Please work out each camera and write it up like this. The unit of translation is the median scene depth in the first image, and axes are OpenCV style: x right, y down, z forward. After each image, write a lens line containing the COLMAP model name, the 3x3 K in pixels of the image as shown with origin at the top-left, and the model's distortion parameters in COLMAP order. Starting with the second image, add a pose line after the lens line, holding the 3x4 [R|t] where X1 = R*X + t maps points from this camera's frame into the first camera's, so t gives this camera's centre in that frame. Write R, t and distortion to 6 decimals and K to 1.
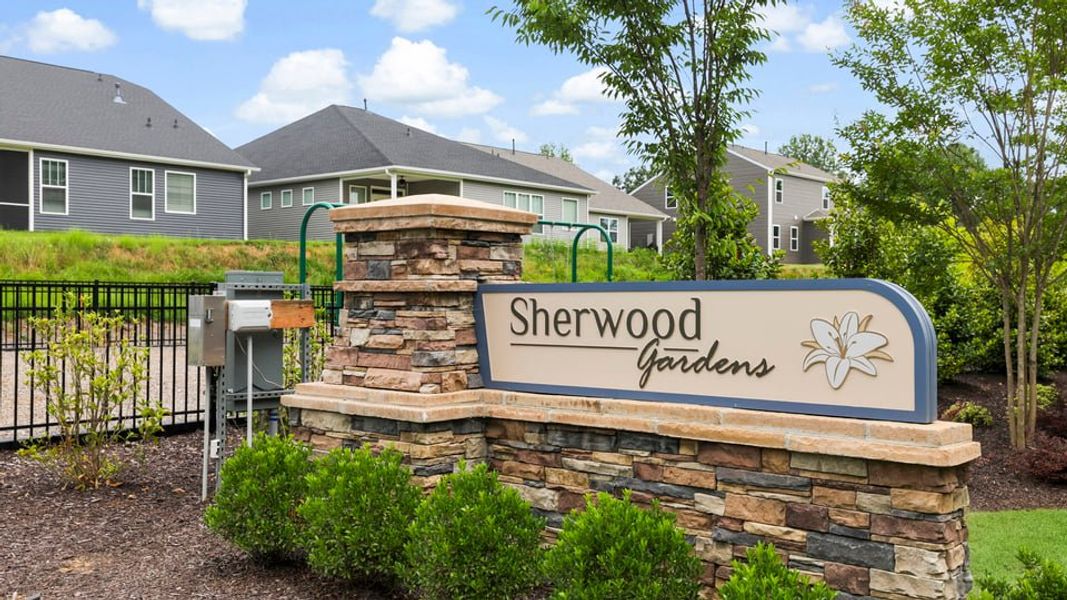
lens RADIAL K [[1025.6, 0, 531.1], [0, 1025.6, 279.6], [0, 0, 1]] dist [0.029637, 0.006325]
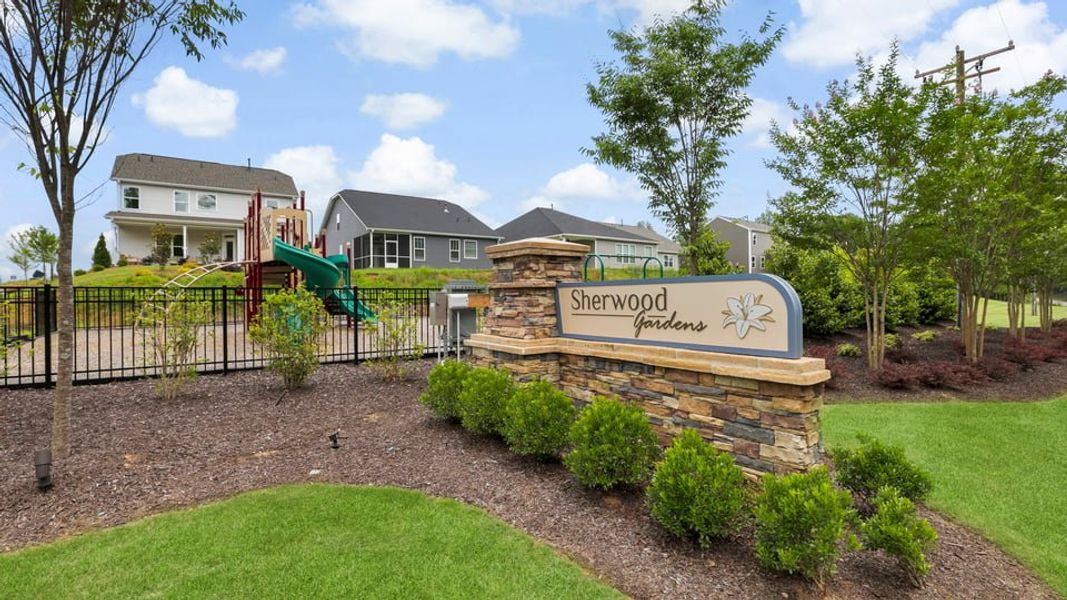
lens RADIAL K [[480.2, 0, 521.5], [0, 480.2, 288.4], [0, 0, 1]] dist [-0.043265, 0.000458]
pose [[0.977250, -0.016478, -0.211450, 0.077462], [0.017838, 0.999831, 0.004524, 0.009352], [0.211340, -0.008193, 0.977378, 0.107284]]
